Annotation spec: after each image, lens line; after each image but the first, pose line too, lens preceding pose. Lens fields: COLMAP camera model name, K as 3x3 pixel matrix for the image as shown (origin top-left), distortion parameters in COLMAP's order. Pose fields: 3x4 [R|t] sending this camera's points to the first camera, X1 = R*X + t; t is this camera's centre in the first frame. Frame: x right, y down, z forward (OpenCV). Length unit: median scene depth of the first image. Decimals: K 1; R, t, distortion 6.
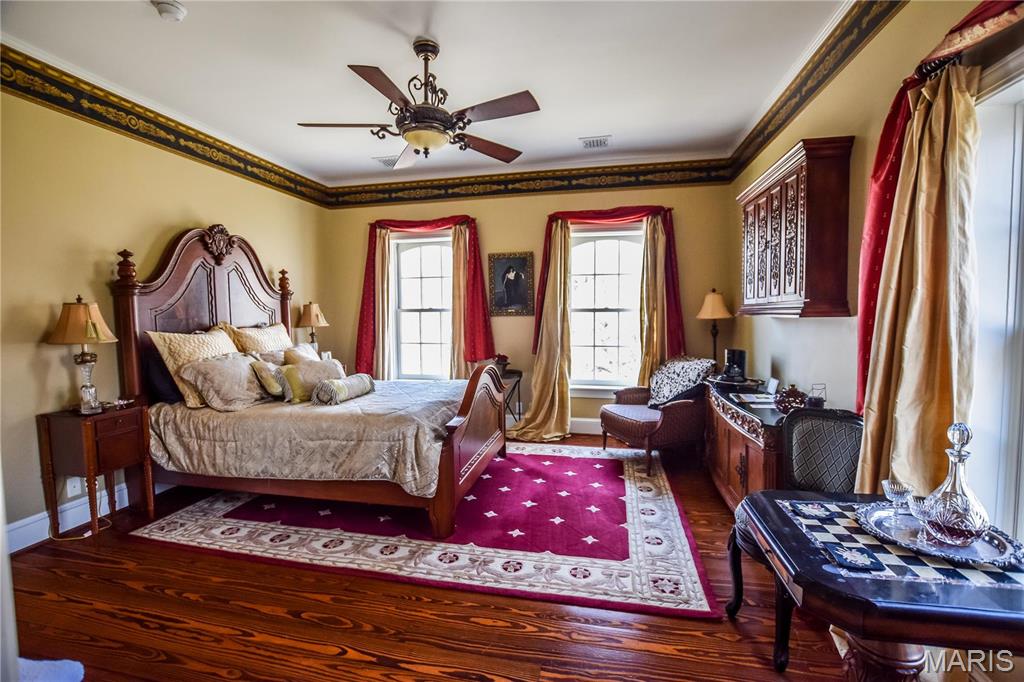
lens RADIAL K [[456.5, 0, 510.6], [0, 456.5, 341.3], [0, 0, 1]] dist [-0.017193, 0.001054]
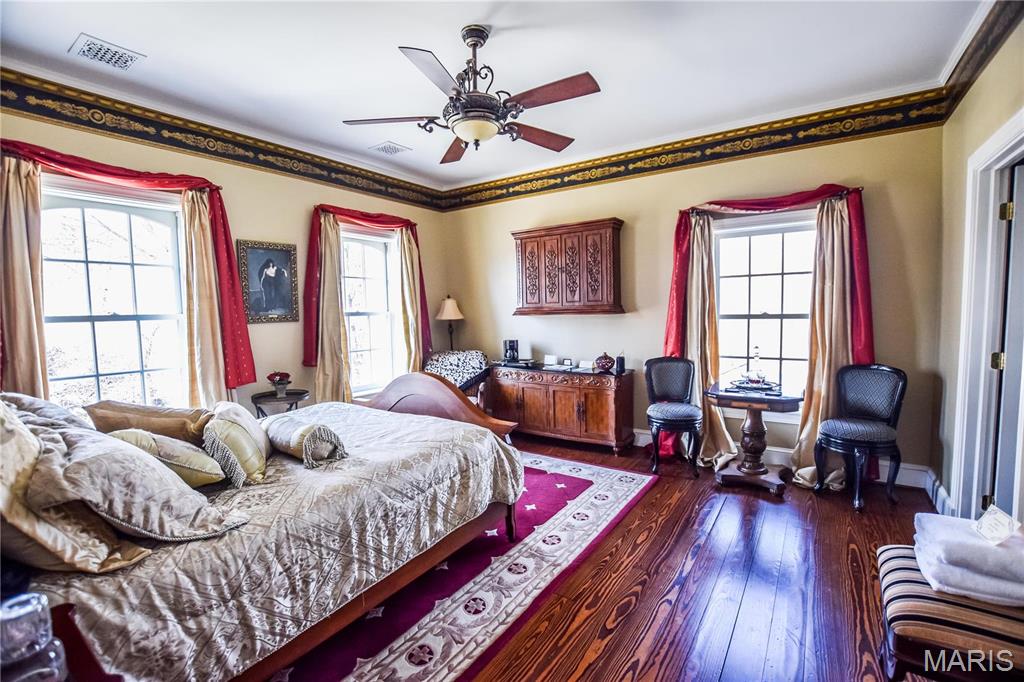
lens RADIAL K [[456.5, 0, 513.6], [0, 456.5, 340.0], [0, 0, 1]] dist [-0.017193, 0.001054]
pose [[0.367862, -0.062425, 0.927783, -0.981065], [0.078042, 0.996297, 0.036091, -0.037620], [-0.926600, 0.059130, 0.371372, 0.562121]]
